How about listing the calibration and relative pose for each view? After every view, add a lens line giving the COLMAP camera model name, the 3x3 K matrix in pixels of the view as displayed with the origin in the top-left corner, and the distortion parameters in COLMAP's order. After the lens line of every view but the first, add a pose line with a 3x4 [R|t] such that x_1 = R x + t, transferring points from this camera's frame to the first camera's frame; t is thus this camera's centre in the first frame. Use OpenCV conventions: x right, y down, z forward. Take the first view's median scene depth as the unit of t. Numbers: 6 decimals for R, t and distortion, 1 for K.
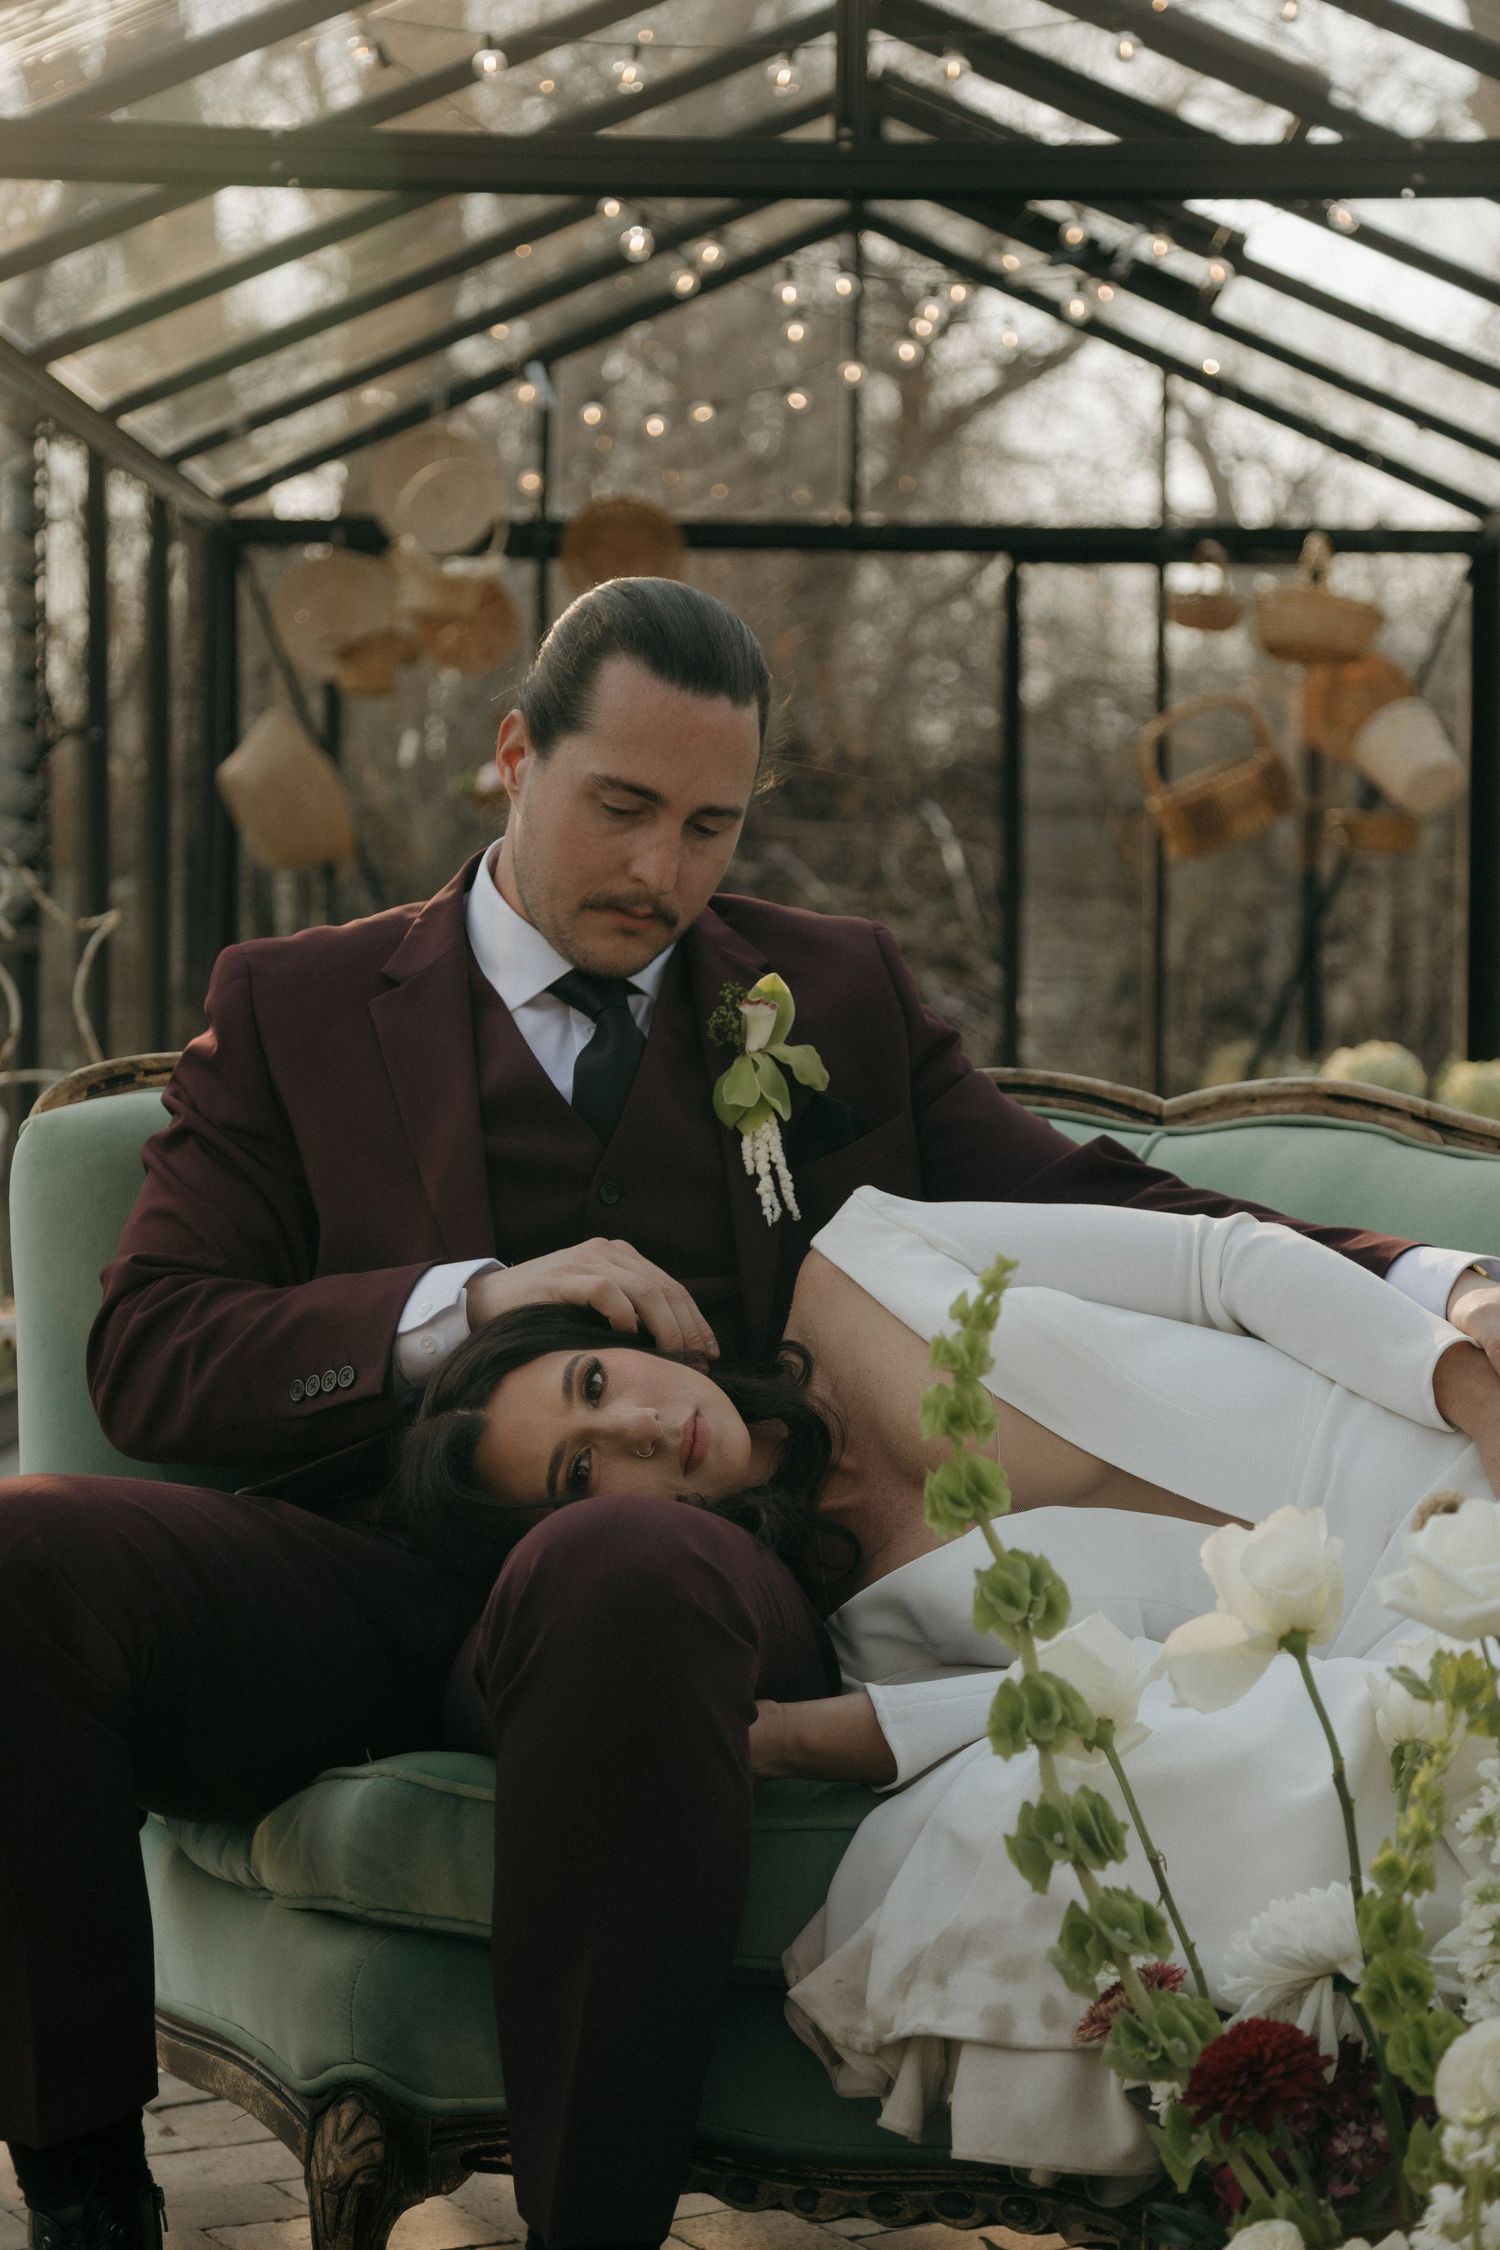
lens RADIAL K [[4251.3, 0, 750.0], [0, 4251.3, 1125.0], [0, 0, 1]] dist [0.040291, 0.214475]
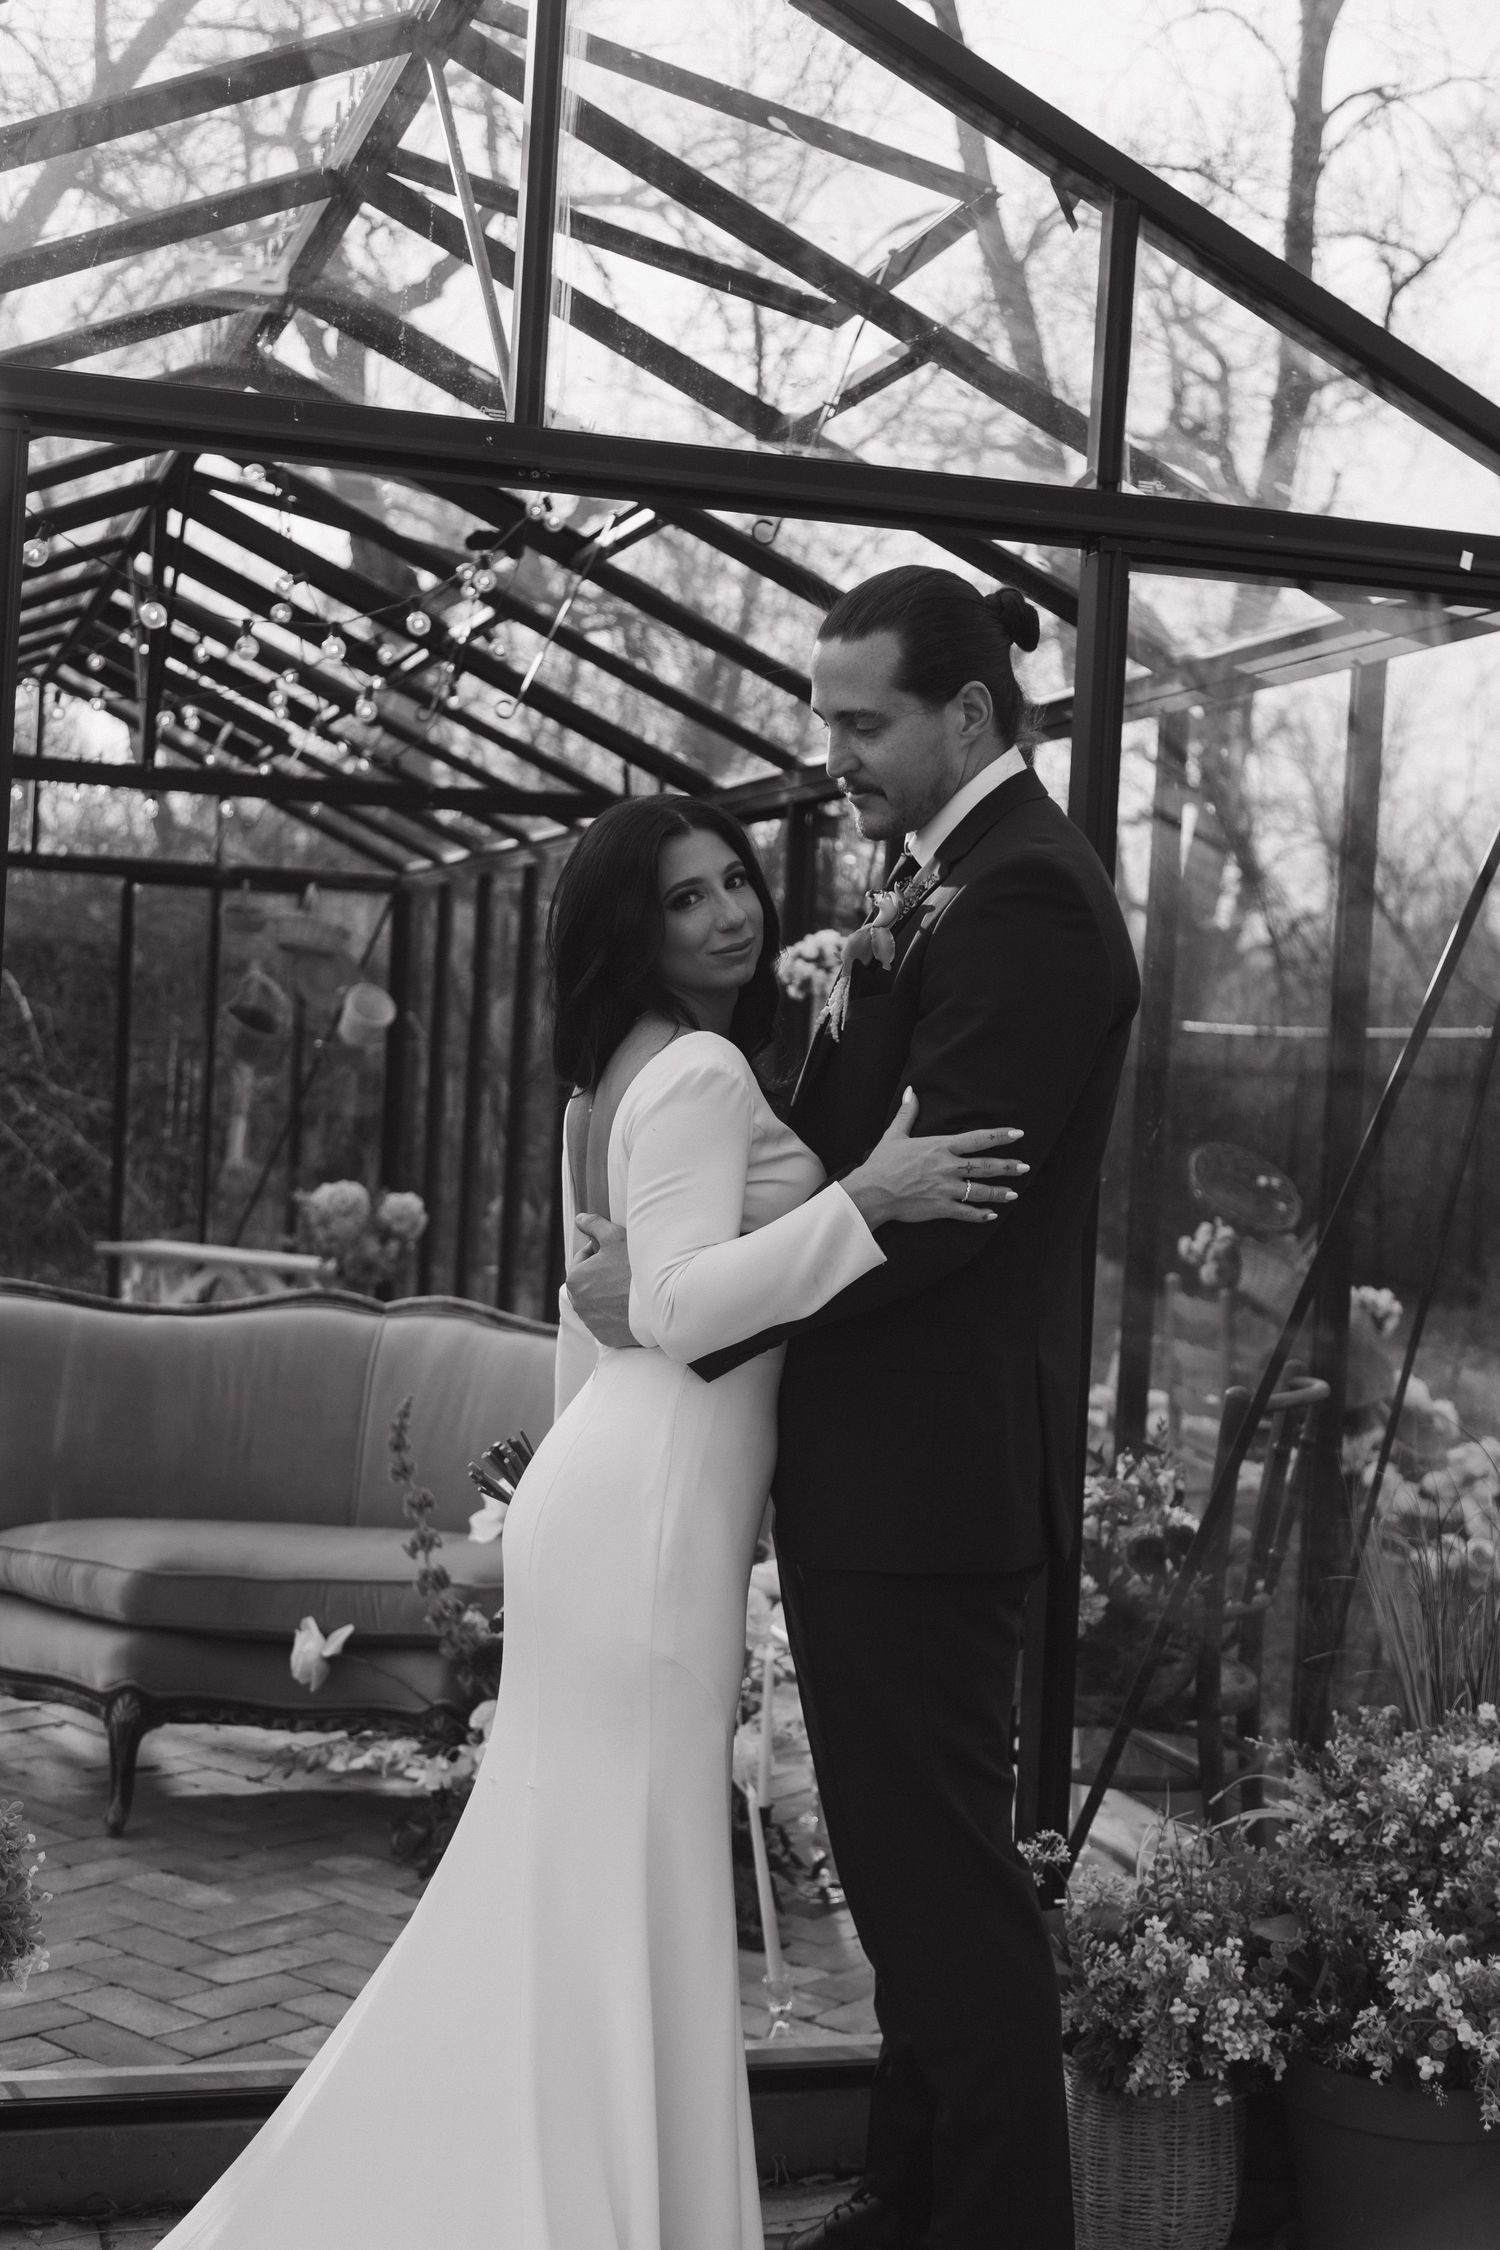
lens RADIAL K [[3042.8, 0, 750.0], [0, 3042.8, 1125.0], [0, 0, 1]] dist [0.018304, -0.041138]
pose [[0.948329, 0.032072, 0.315662, -0.281787], [-0.031260, 0.999482, -0.007637, -0.109809], [-0.315744, -0.002625, 0.948841, -0.804231]]
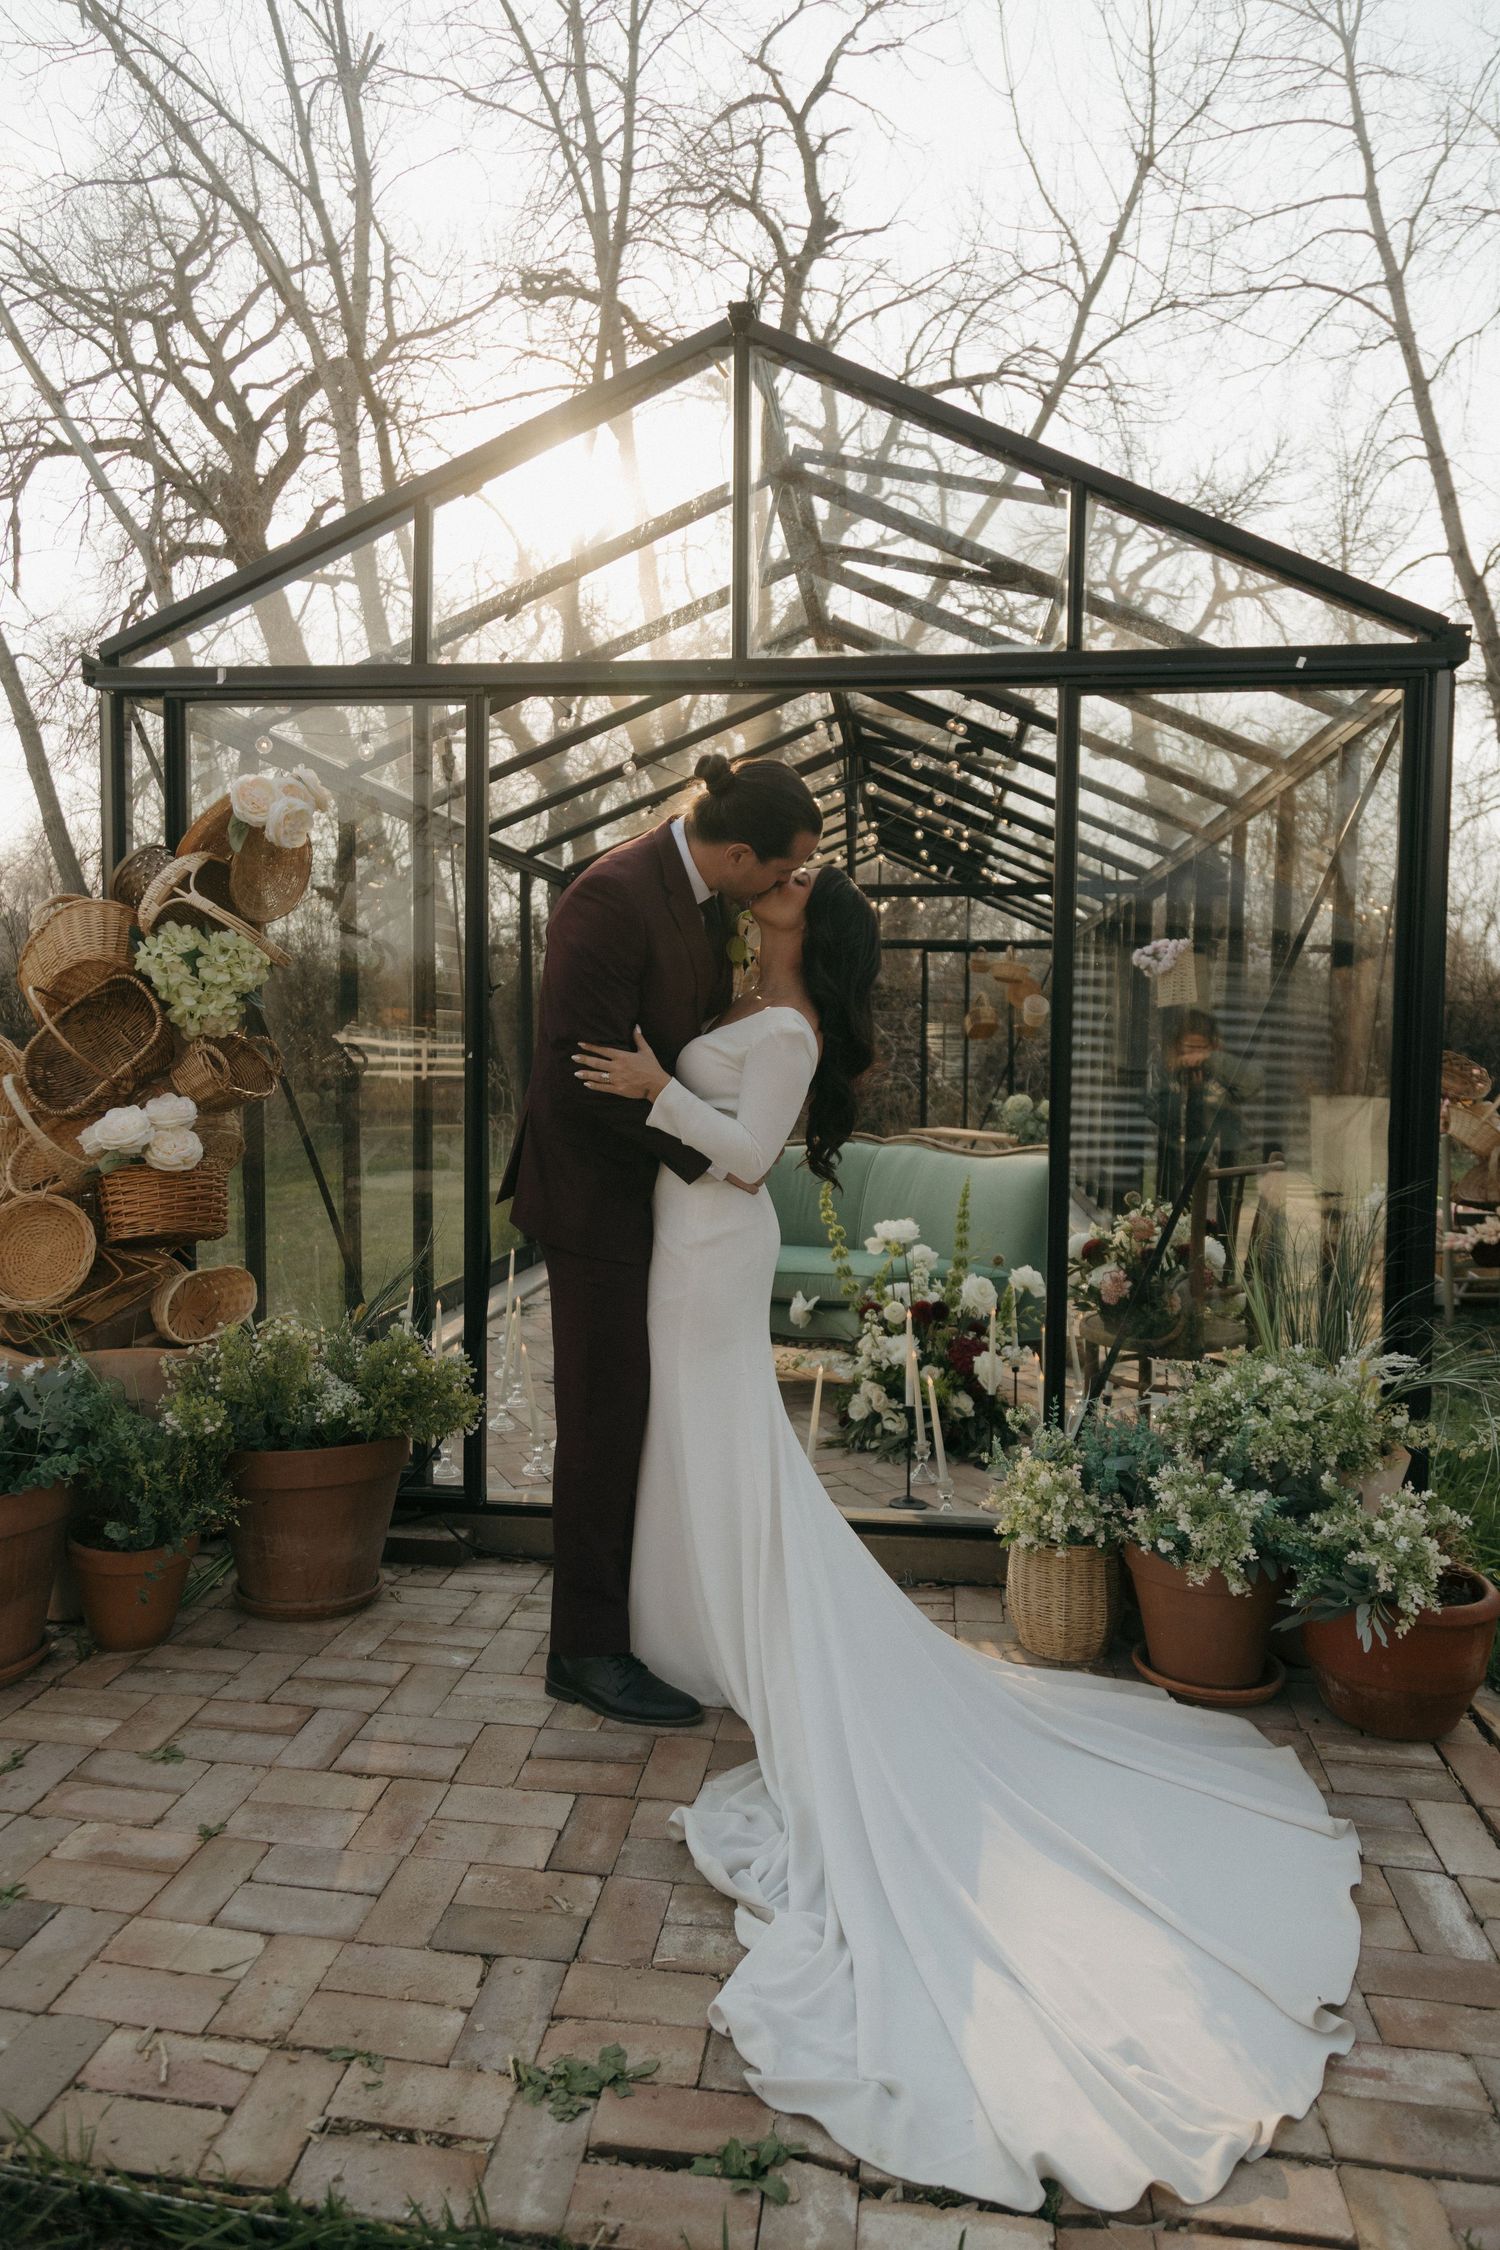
lens RADIAL K [[1493.0, 0, 744.9], [0, 1493.0, 1121.8], [0, 0, 1]] dist [0.013894, 0.001422]
pose [[0.995502, 0.003361, -0.094682, 0.106257], [-0.001208, 0.999739, 0.022796, -0.068991], [0.094734, -0.022579, 0.995247, -0.771147]]
